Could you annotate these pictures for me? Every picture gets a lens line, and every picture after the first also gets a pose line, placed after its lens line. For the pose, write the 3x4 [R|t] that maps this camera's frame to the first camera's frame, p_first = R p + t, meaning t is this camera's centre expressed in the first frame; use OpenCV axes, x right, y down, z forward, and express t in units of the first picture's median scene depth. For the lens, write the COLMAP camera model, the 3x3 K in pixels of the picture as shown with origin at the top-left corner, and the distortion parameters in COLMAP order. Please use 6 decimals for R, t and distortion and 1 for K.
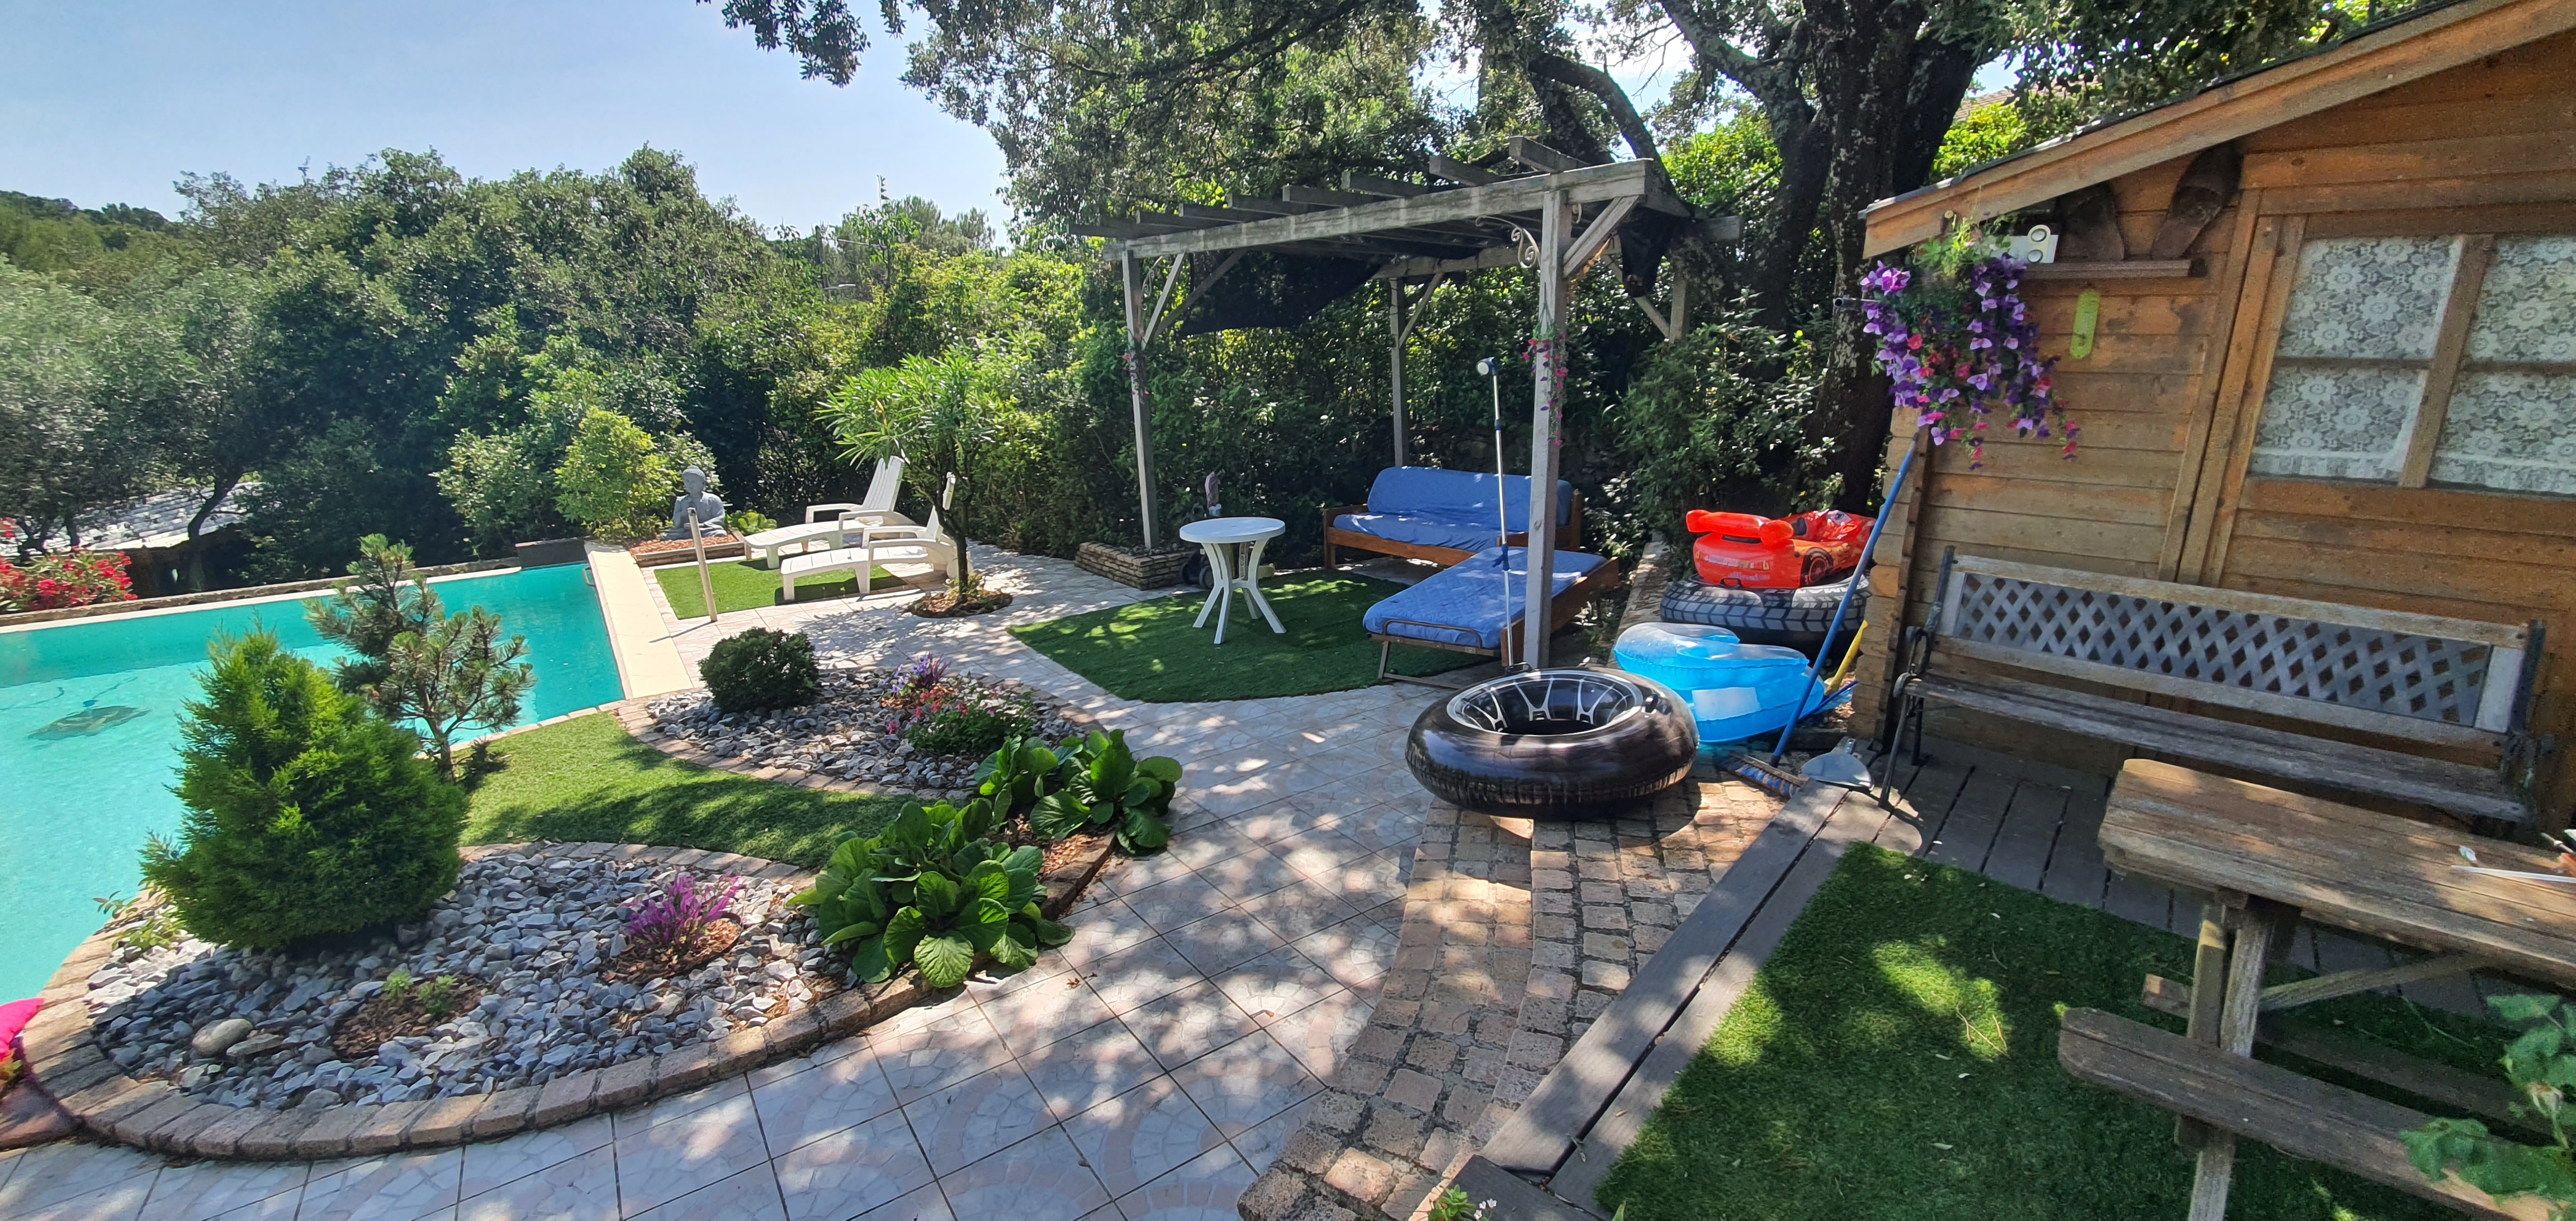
lens RADIAL K [[1035.2, 0, 1284.8], [0, 1035.2, 590.4], [0, 0, 1]] dist [-0.003103, -0.000160]
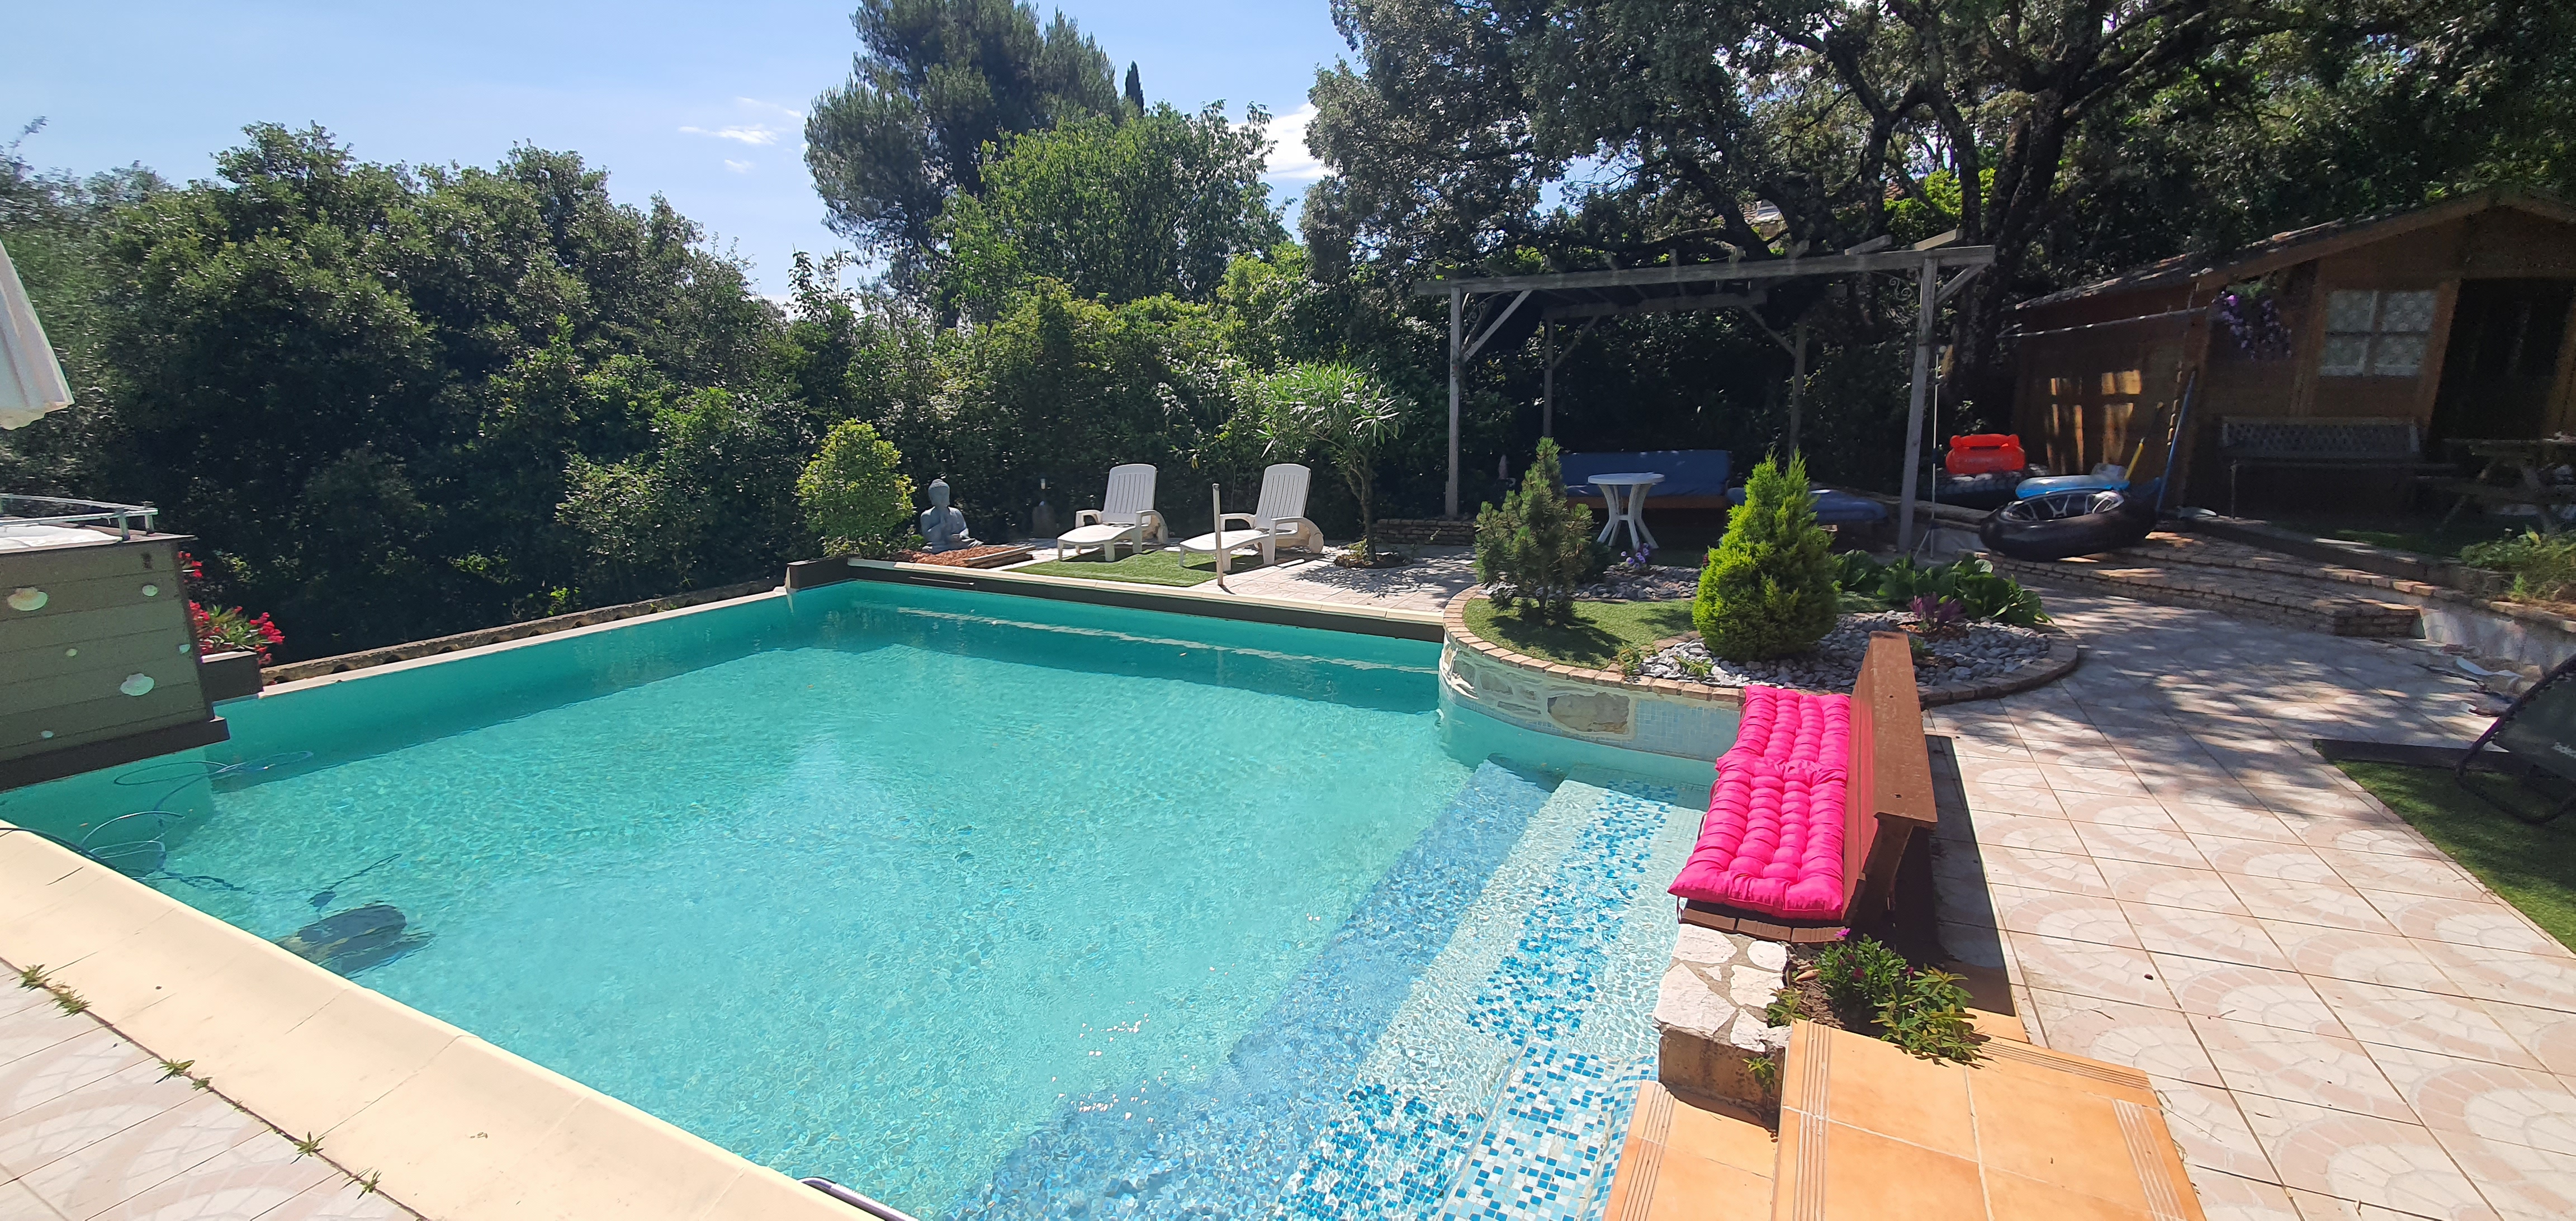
lens RADIAL K [[1035.2, 0, 1301.8], [0, 1035.2, 598.9], [0, 0, 1]] dist [-0.003103, -0.000160]
pose [[0.884071, -0.084919, 0.459573, -2.766687], [0.114407, 0.992758, -0.036643, 0.267164], [-0.453133, 0.084974, 0.887384, -0.143001]]
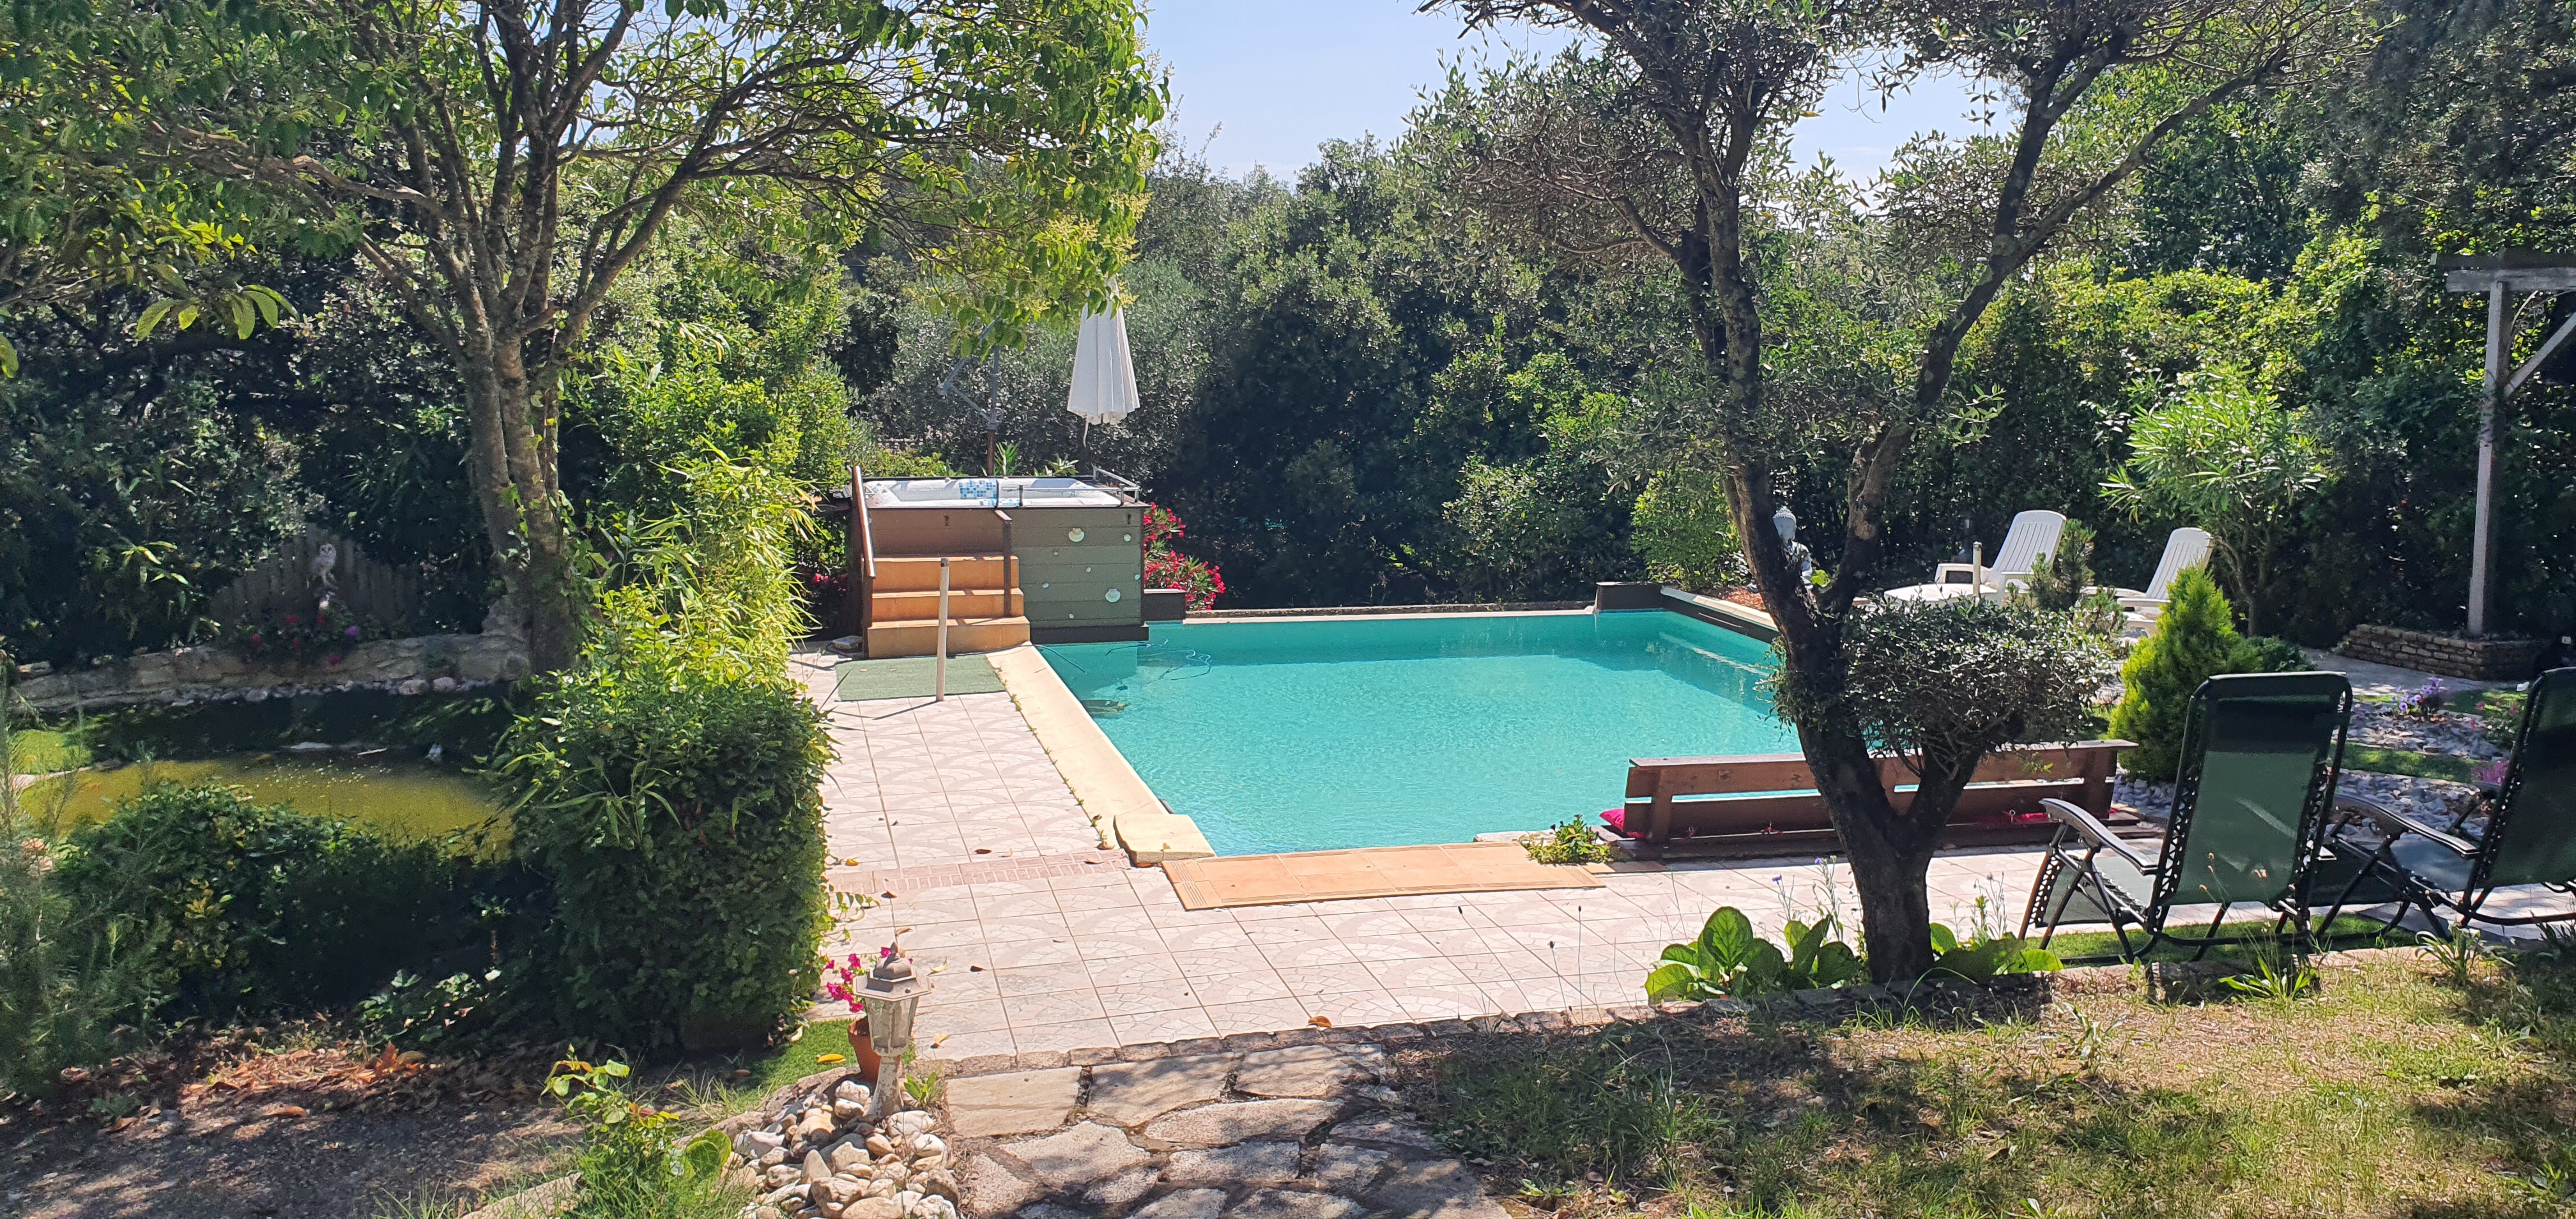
lens RADIAL K [[2007.0, 0, 1286.6], [0, 2007.0, 595.8], [0, 0, 1]] dist [0.047184, -0.005190]
pose [[0.921066, 0.071589, -0.382769, -1.177733], [-0.116735, 0.988510, -0.096022, 0.595820], [0.371497, 0.133126, 0.918840, -2.531449]]
